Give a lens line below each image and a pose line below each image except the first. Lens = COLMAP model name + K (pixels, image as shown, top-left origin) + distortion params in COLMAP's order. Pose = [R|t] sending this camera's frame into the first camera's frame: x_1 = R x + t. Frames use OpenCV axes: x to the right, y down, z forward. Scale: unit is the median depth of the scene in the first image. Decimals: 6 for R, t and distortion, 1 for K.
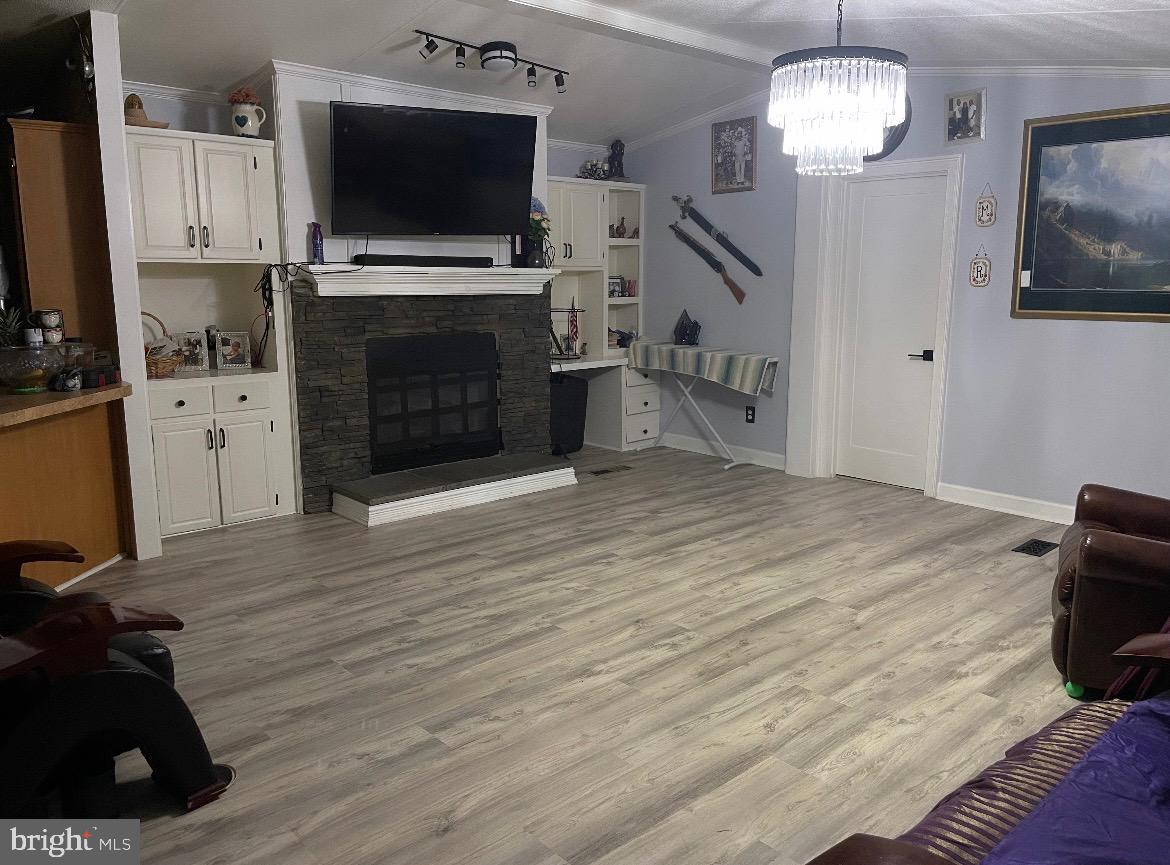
lens RADIAL K [[923.2, 0, 585.0], [0, 923.2, 432.5], [0, 0, 1]] dist [0.077156, -0.009338]
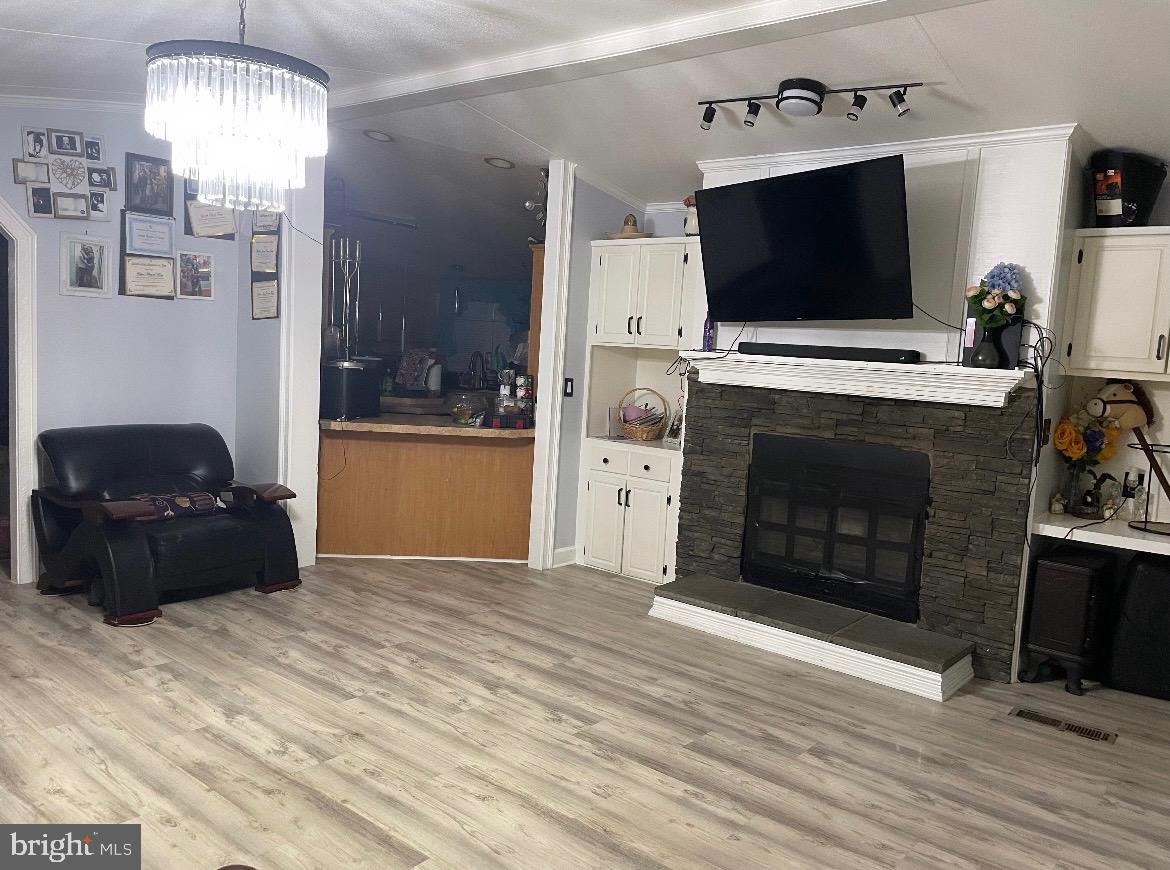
lens RADIAL K [[900.1, 0, 585.0], [0, 900.1, 435.0], [0, 0, 1]] dist [0.094119, -0.118837]
pose [[0.120767, 0.104989, -0.987113, 0.767225], [-0.223840, 0.971661, 0.075960, -0.157898], [0.967115, 0.211782, 0.140845, 0.868143]]
